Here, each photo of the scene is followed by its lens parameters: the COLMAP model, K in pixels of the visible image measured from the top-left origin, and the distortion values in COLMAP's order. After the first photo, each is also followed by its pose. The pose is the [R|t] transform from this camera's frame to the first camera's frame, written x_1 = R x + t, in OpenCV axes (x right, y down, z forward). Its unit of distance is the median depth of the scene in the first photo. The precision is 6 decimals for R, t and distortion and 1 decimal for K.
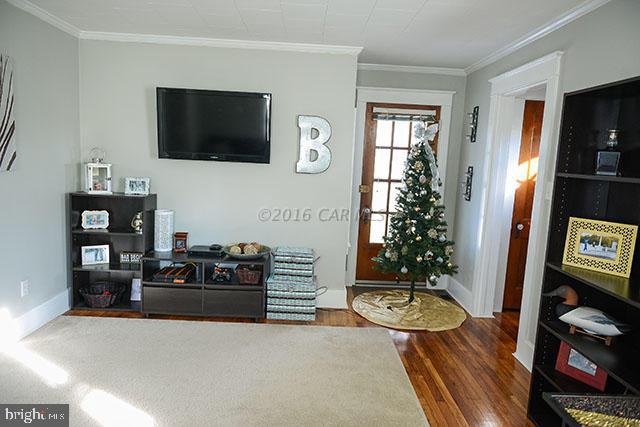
lens RADIAL K [[428.0, 0, 320.8], [0, 428.0, 210.0], [0, 0, 1]] dist [0.009063, 0.002229]
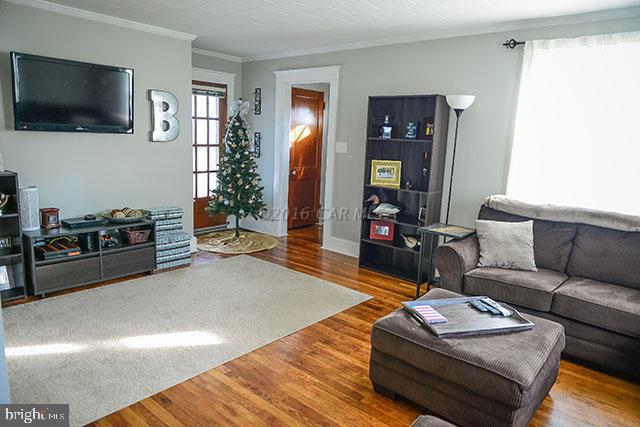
lens RADIAL K [[428.0, 0, 320.1], [0, 428.0, 211.0], [0, 0, 1]] dist [0.009063, 0.002229]
pose [[0.678233, -0.150630, 0.719243, -0.623237], [0.082813, 0.988198, 0.128866, -0.015166], [-0.730166, -0.027839, 0.682702, -0.105575]]
